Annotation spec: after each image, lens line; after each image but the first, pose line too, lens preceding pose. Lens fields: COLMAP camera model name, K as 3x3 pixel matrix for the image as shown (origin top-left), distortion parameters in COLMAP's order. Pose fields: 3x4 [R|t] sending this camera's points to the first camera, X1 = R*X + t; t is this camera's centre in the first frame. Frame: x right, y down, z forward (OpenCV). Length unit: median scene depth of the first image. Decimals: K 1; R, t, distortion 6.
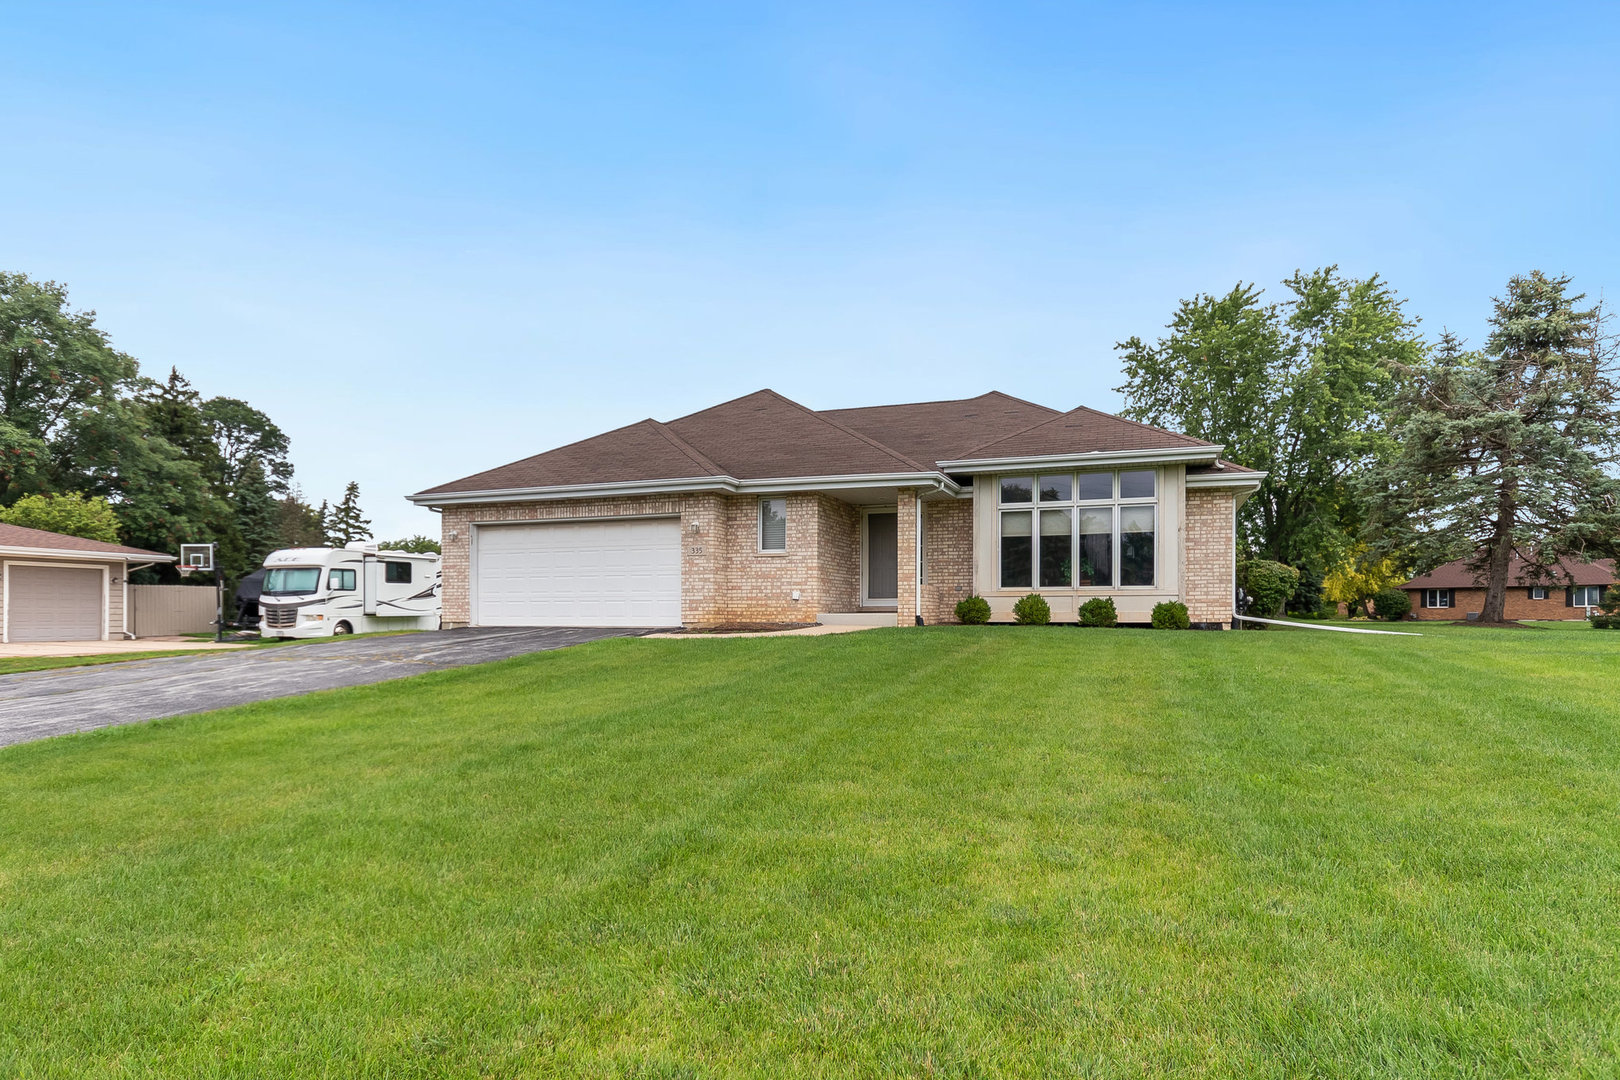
lens RADIAL K [[886.3, 0, 808.8], [0, 886.3, 610.3], [0, 0, 1]] dist [0.001464, -0.001184]
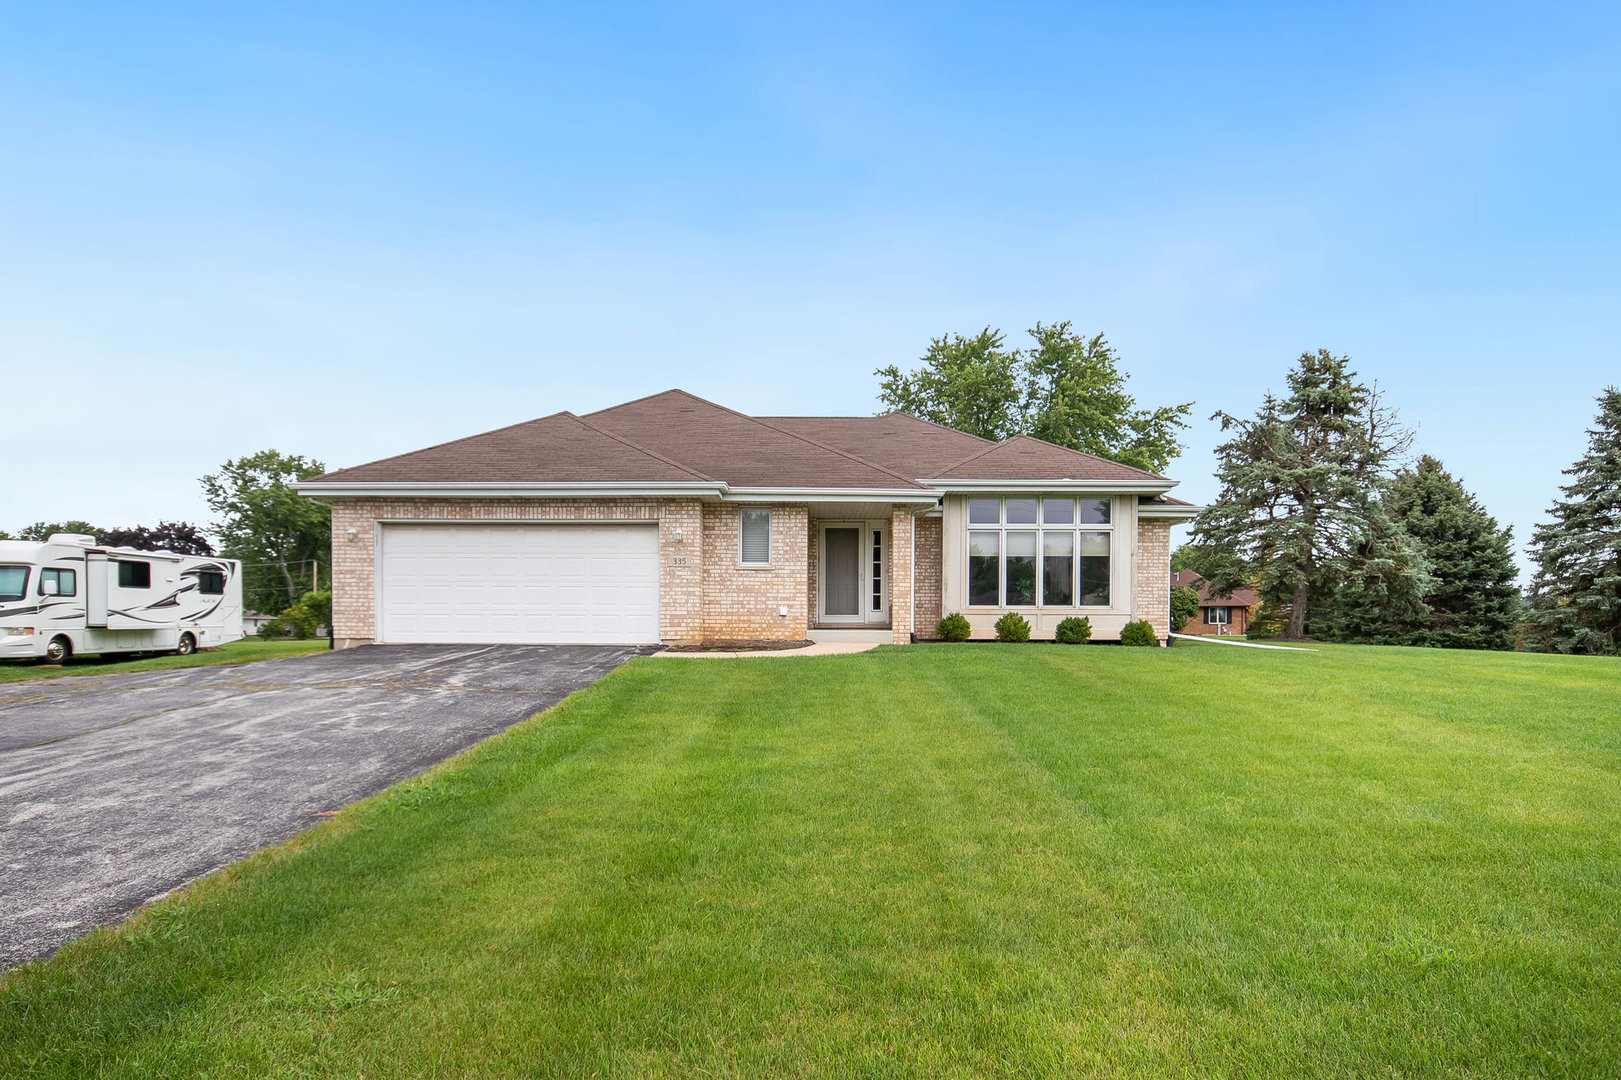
lens RADIAL K [[898.6, 0, 810.8], [0, 898.6, 620.4], [0, 0, 1]] dist [0.002339, 0.000664]
pose [[0.946497, 0.006645, 0.322644, -0.276487], [-0.005627, 0.999976, -0.004087, -0.002808], [-0.322663, 0.002053, 0.946512, 0.069237]]
